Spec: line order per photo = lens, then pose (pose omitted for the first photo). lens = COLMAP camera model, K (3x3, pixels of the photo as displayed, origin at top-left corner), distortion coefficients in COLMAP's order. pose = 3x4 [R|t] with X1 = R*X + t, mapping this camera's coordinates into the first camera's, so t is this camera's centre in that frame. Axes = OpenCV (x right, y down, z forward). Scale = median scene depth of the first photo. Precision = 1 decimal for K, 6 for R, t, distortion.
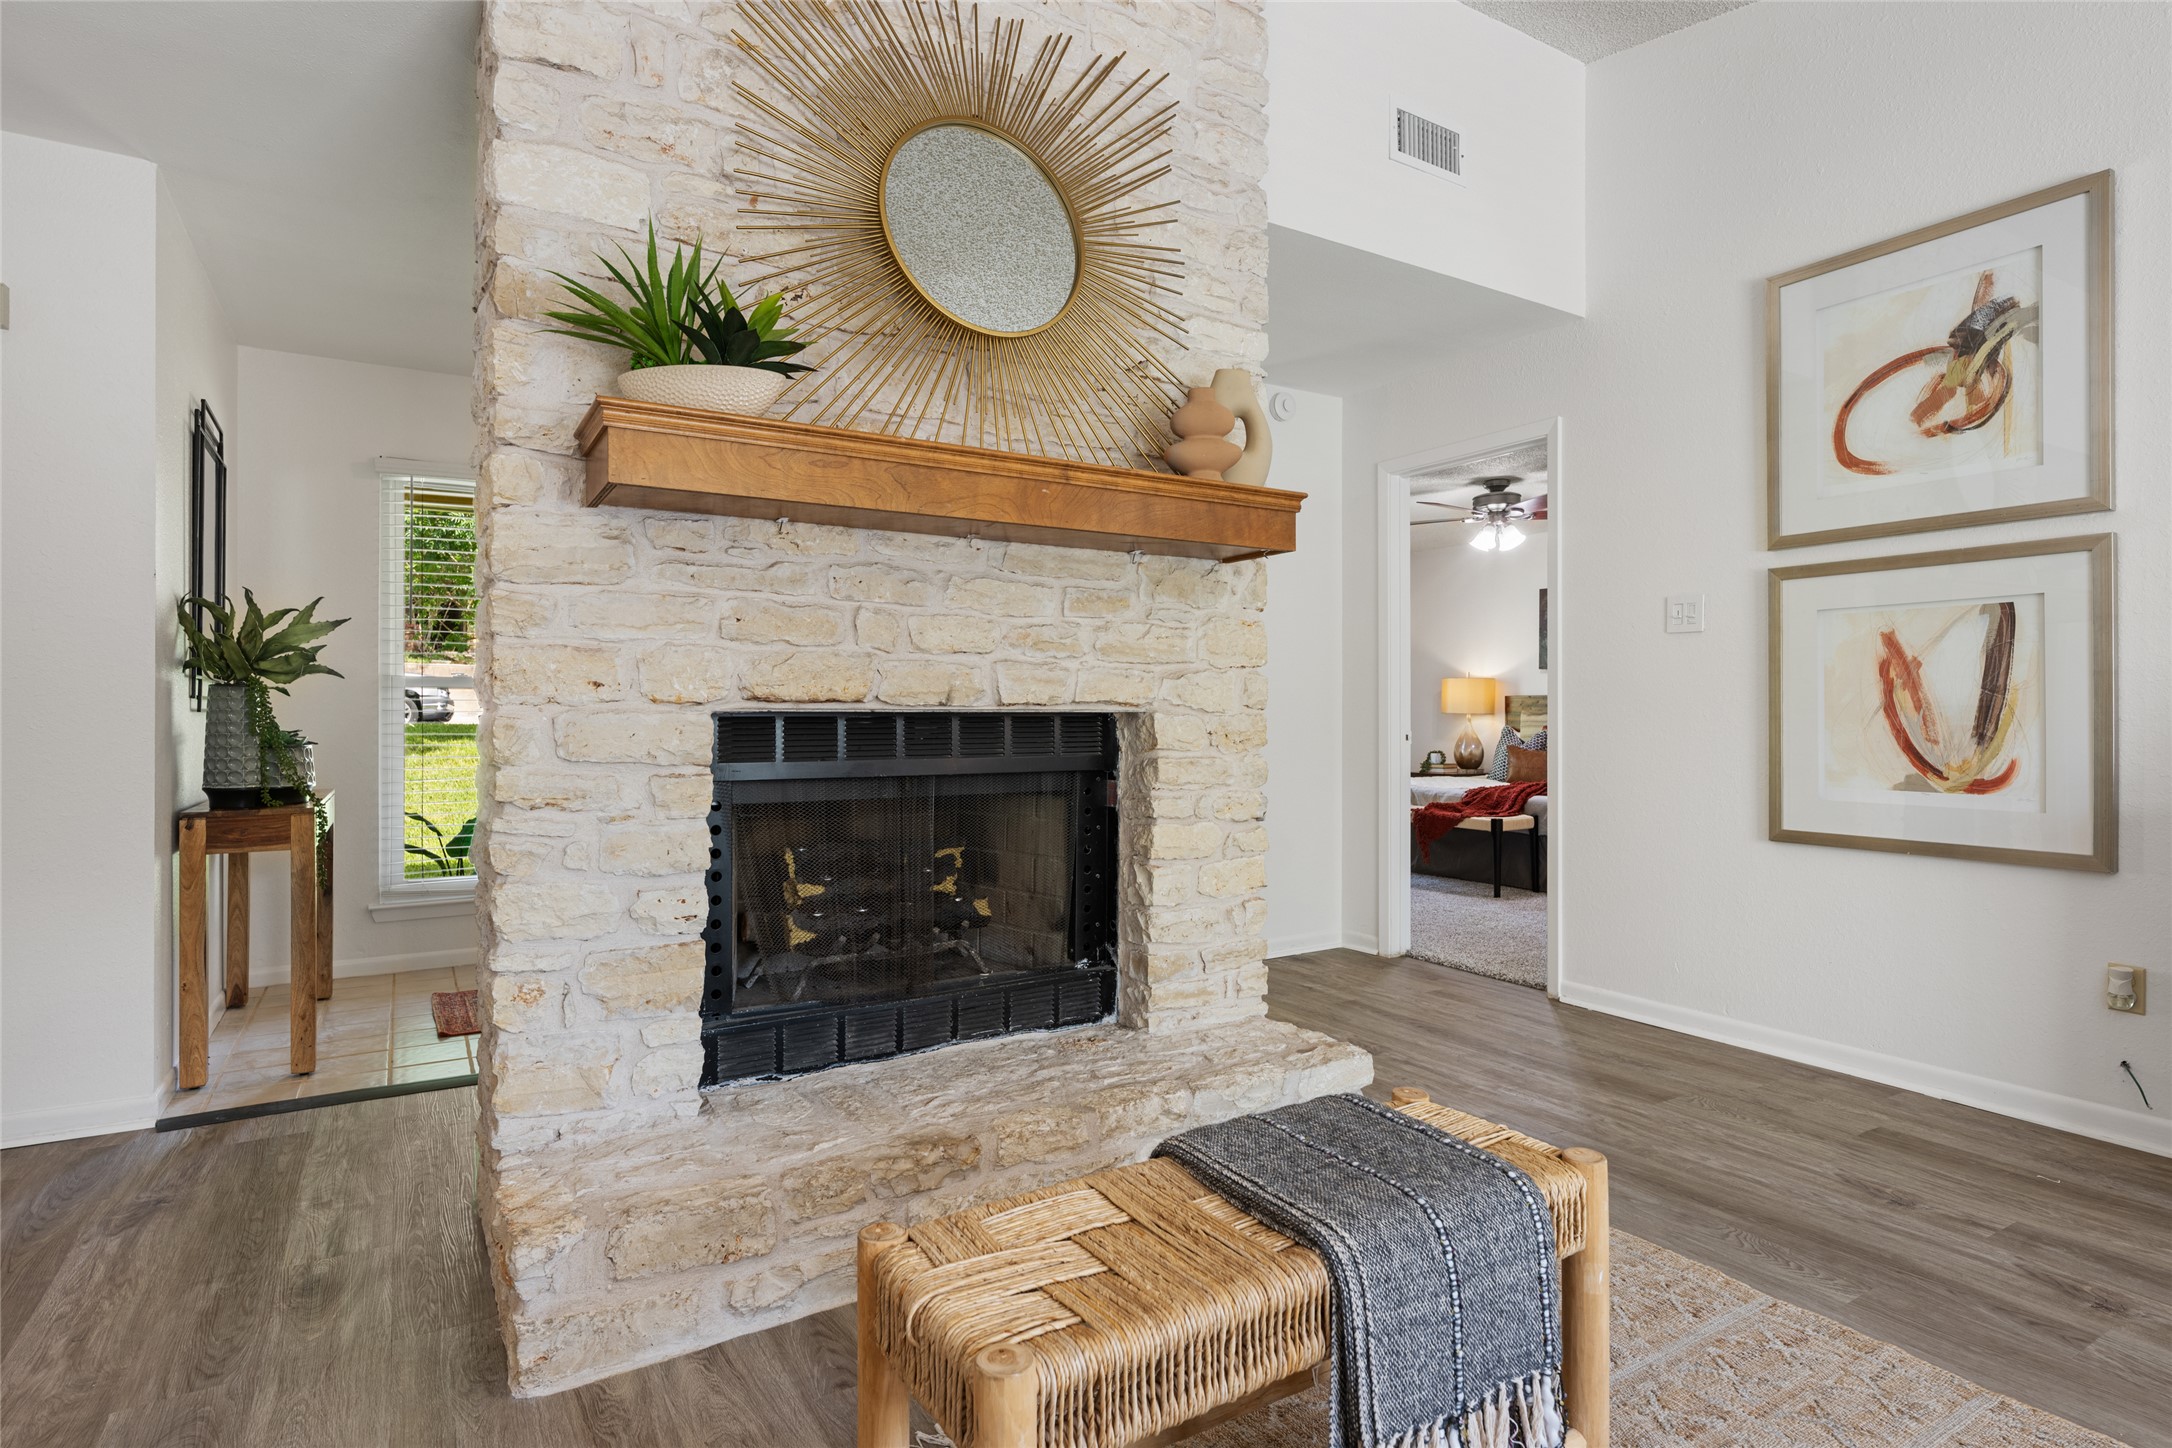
lens RADIAL K [[1109.8, 0, 1081.6], [0, 1109.8, 712.3], [0, 0, 1]] dist [-0.001956, 0.000309]
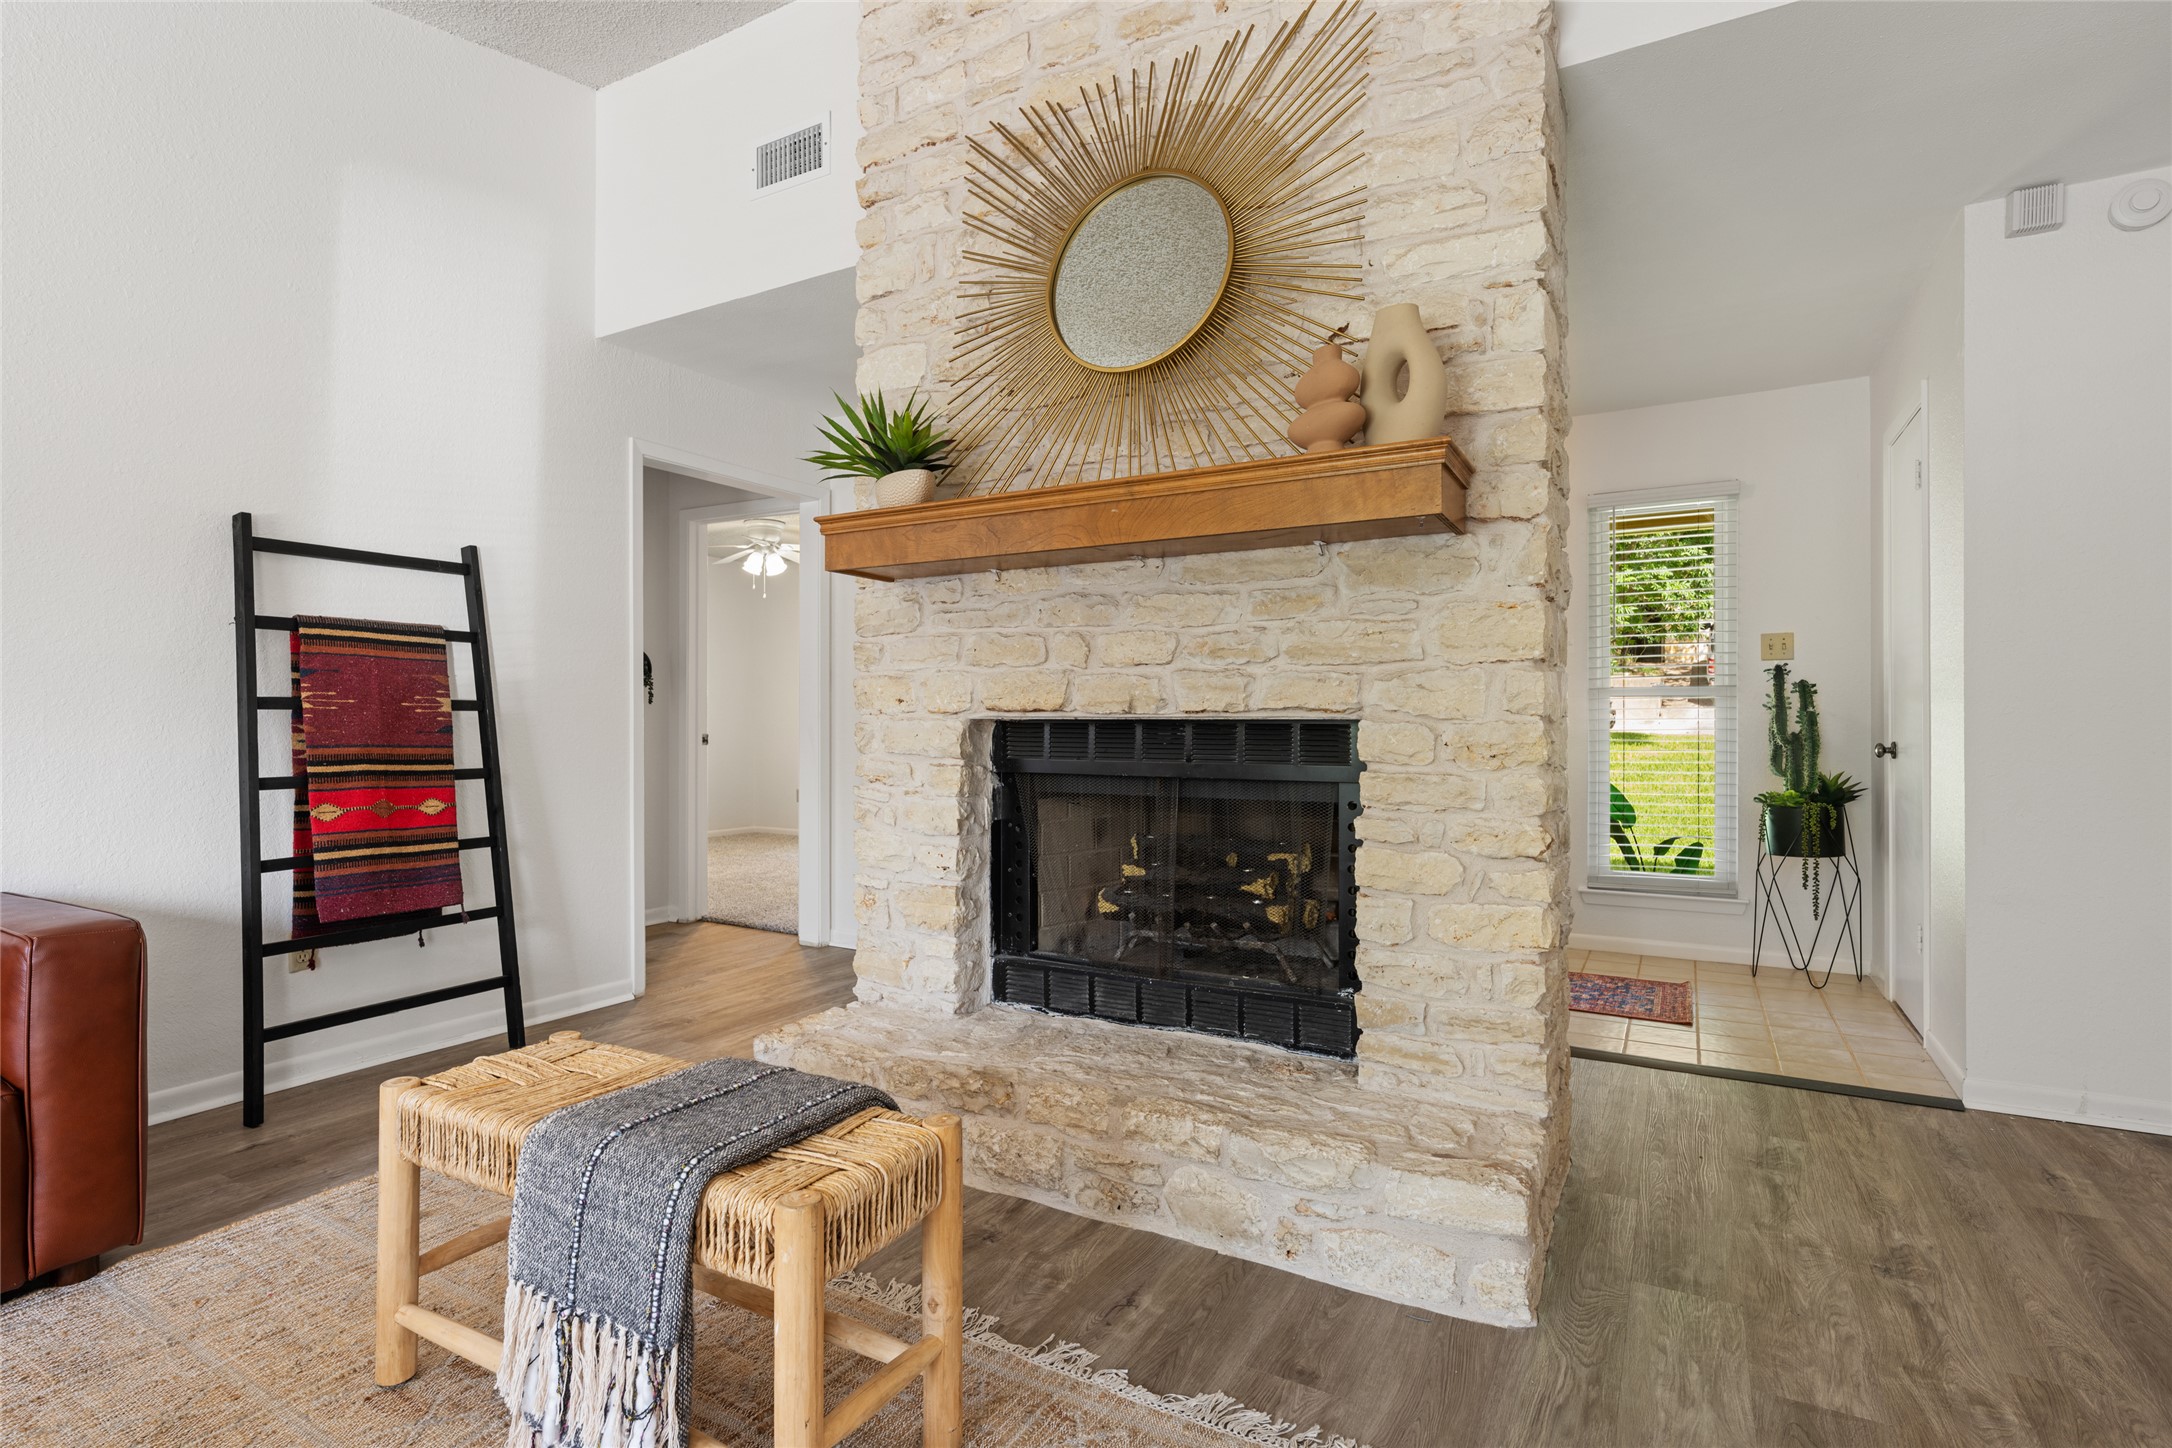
lens RADIAL K [[1053.2, 0, 1085.6], [0, 1053.2, 716.4], [0, 0, 1]] dist [0.001159, 0.000512]
pose [[0.486324, -0.003426, -0.873772, 0.755212], [-0.000147, 0.999992, -0.004003, 0.001082], [0.873778, 0.002075, 0.486320, 0.441395]]
